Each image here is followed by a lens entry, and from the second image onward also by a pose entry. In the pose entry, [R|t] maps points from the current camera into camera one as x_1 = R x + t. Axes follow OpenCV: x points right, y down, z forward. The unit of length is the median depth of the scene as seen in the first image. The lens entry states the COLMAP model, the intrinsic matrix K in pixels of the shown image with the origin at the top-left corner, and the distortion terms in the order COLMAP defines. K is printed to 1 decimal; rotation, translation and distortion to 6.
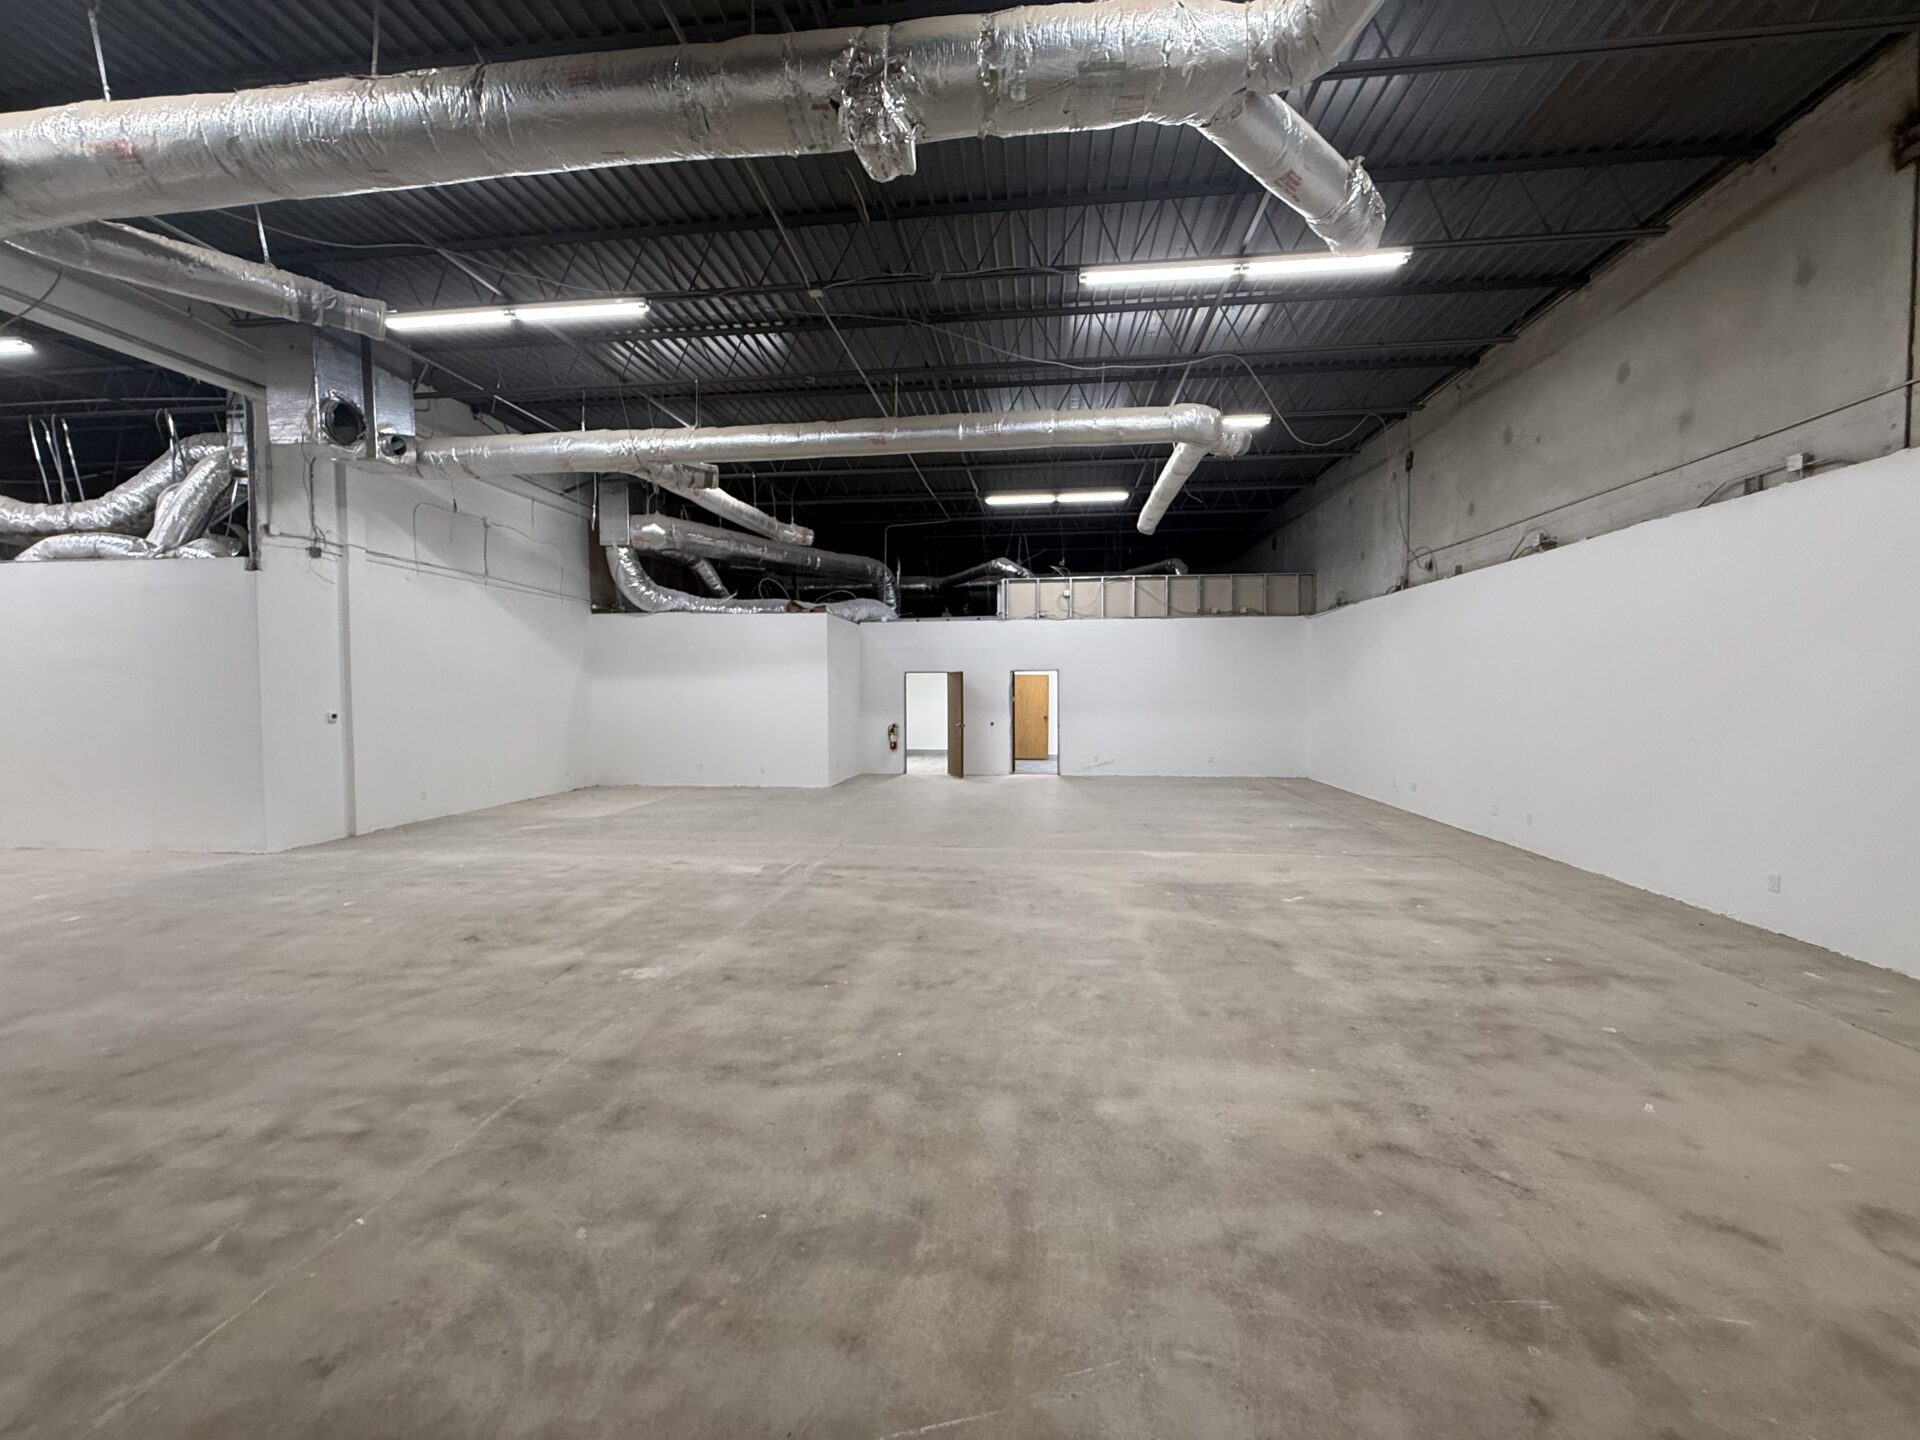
lens RADIAL K [[769.3, 0, 960.0], [0, 769.3, 720.0], [0, 0, 1]] dist [0.002725, 0.000240]
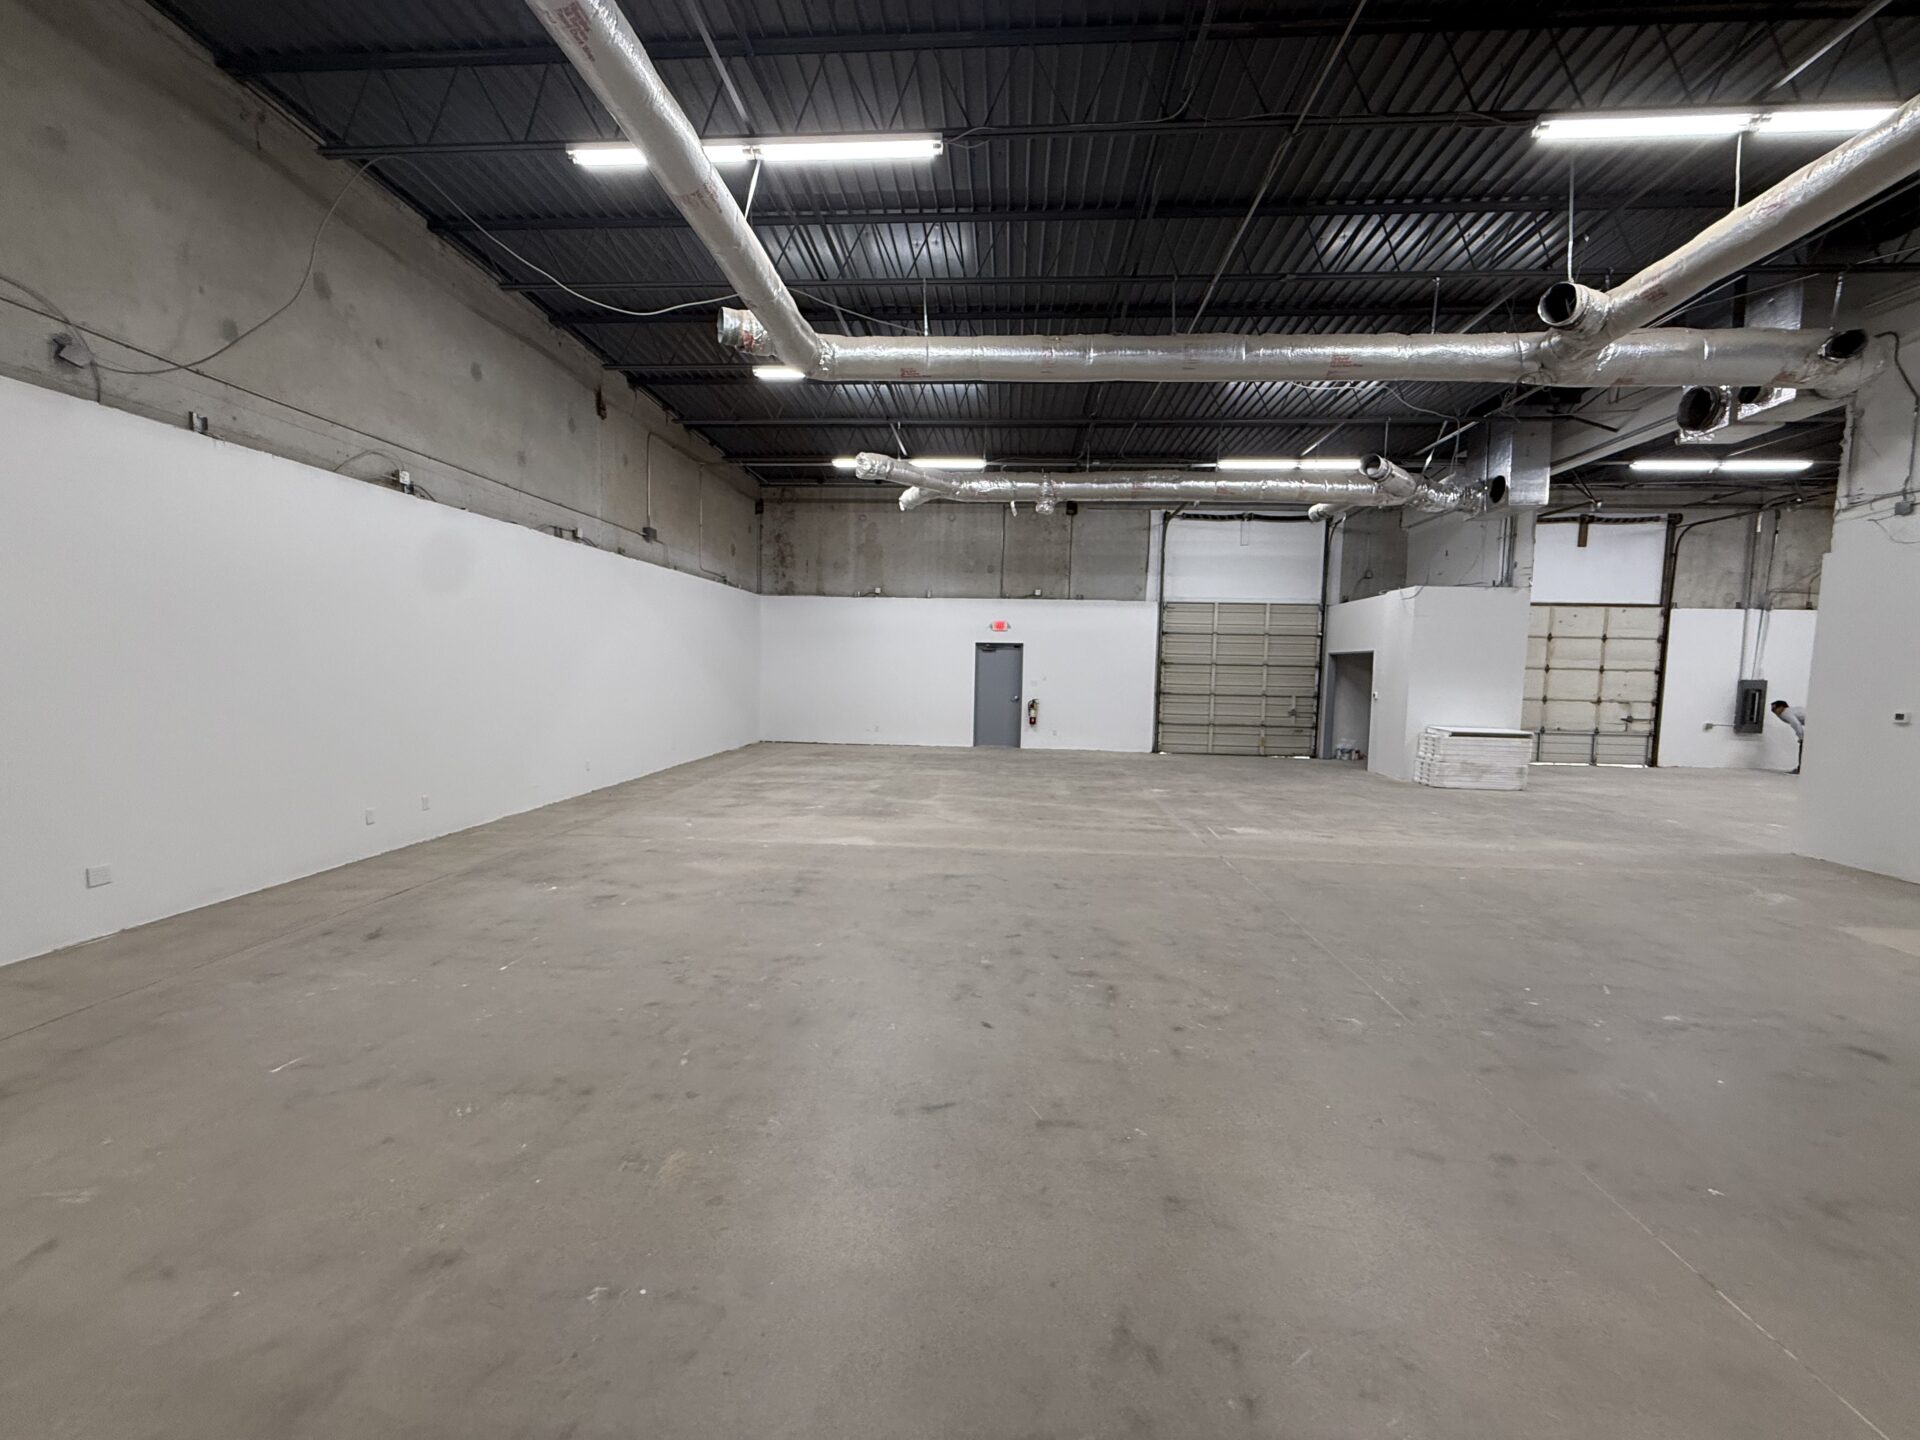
lens RADIAL K [[769.3, 0, 960.0], [0, 769.3, 720.0], [0, 0, 1]] dist [0.002725, 0.000240]
pose [[-0.998985, -0.013758, -0.042886, 0.214945], [-0.018207, 0.994289, 0.105152, -0.084559], [0.041194, 0.105826, -0.993531, 2.313354]]
